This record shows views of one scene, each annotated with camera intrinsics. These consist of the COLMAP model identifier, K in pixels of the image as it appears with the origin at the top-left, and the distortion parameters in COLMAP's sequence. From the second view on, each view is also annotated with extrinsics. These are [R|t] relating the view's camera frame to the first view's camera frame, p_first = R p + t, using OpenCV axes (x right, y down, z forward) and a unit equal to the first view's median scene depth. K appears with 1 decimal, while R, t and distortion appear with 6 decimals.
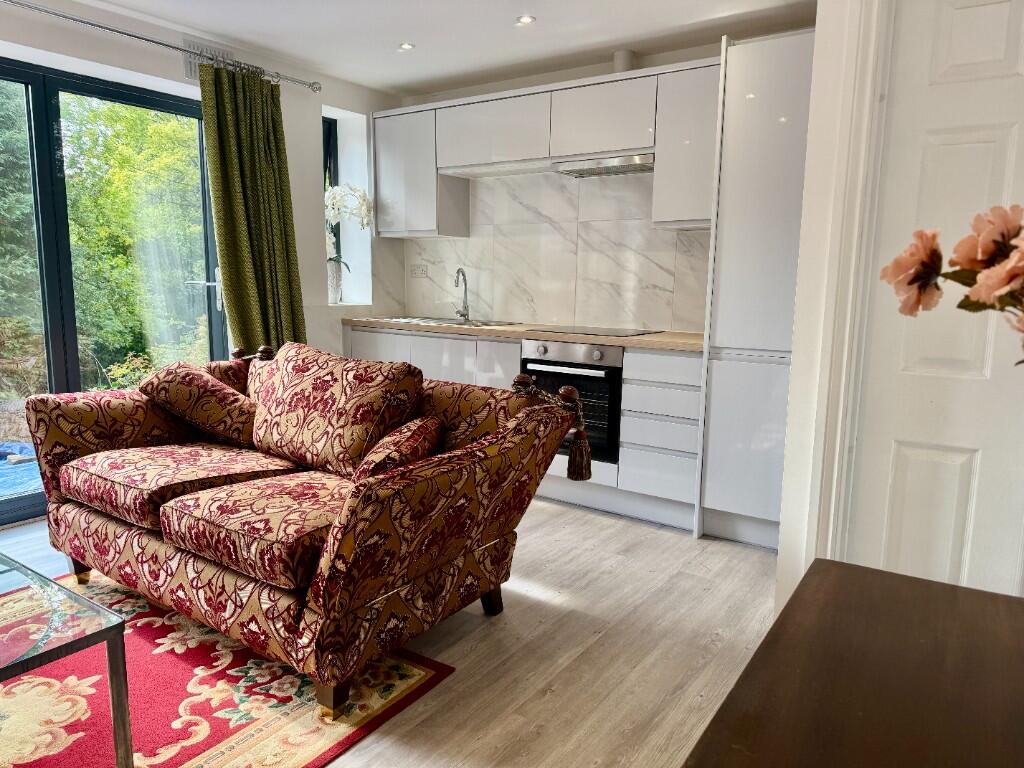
lens RADIAL K [[717.2, 0, 512.0], [0, 717.2, 384.0], [0, 0, 1]] dist [0.117873, -0.178661]
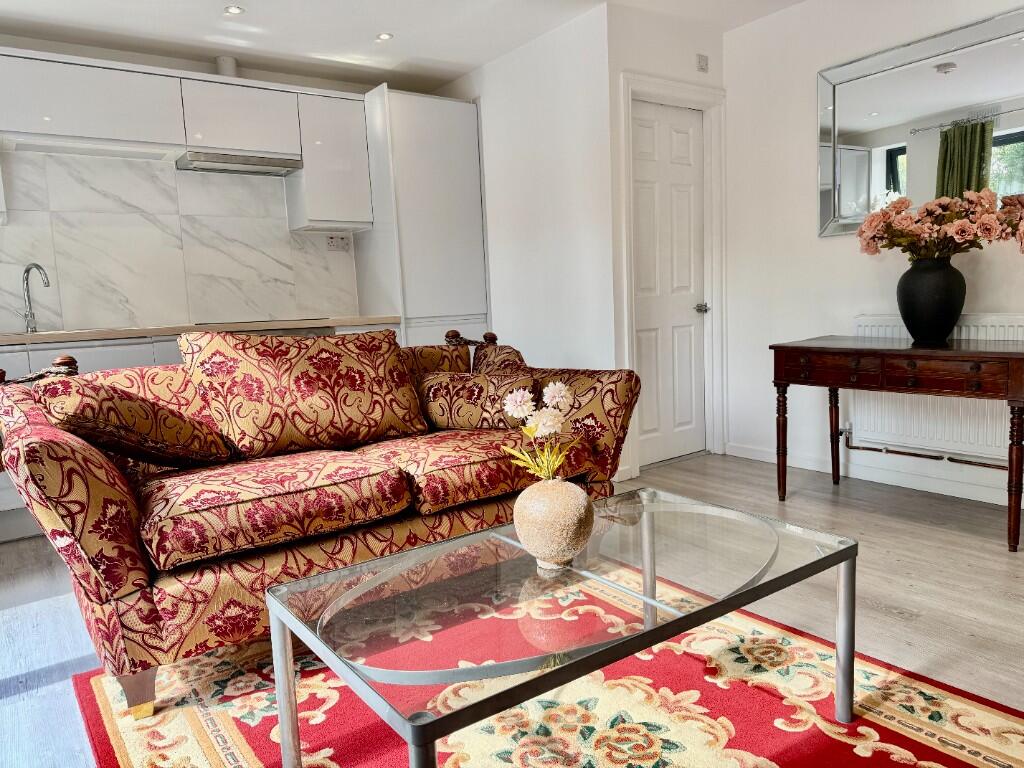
lens RADIAL K [[717.2, 0, 512.0], [0, 717.2, 384.0], [0, 0, 1]] dist [0.117873, -0.178661]
pose [[0.331396, -0.139068, 0.933186, -1.096546], [0.189348, 0.978758, 0.078618, 0.000418], [-0.924297, 0.150643, 0.350689, 0.464336]]
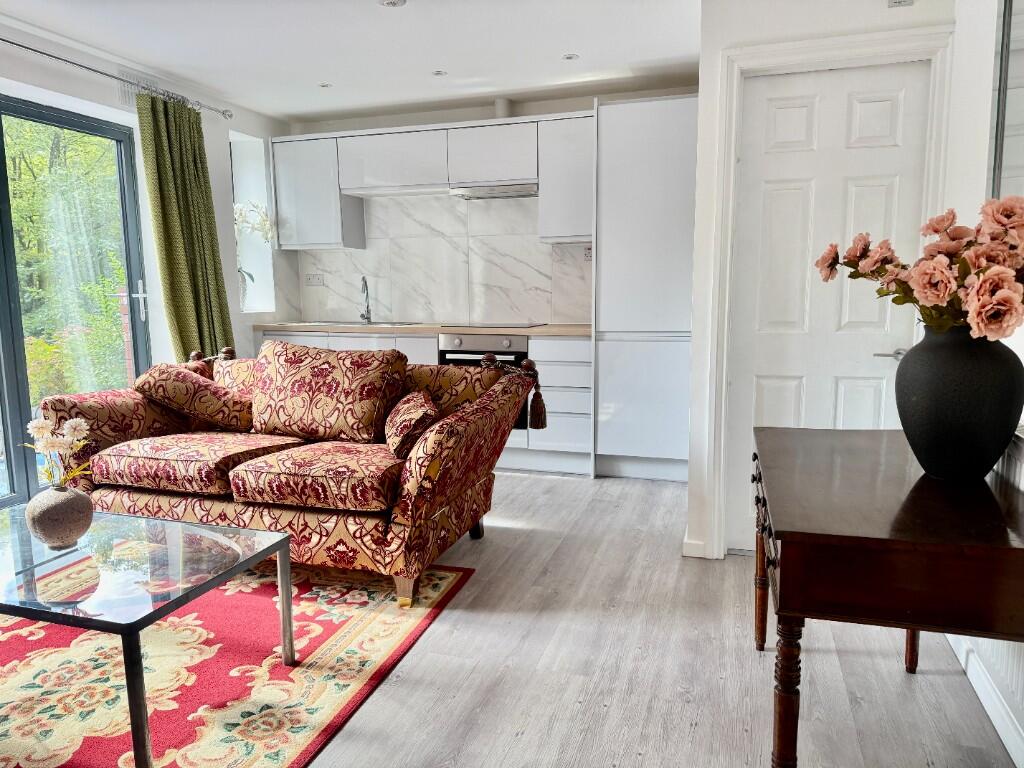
lens RADIAL K [[717.2, 0, 512.0], [0, 717.2, 384.0], [0, 0, 1]] dist [0.117873, -0.178661]
pose [[0.955491, -0.062269, 0.288374, -0.317286], [0.066663, 0.997761, -0.005430, 0.050510], [-0.287390, 0.024412, 0.957502, -0.259960]]
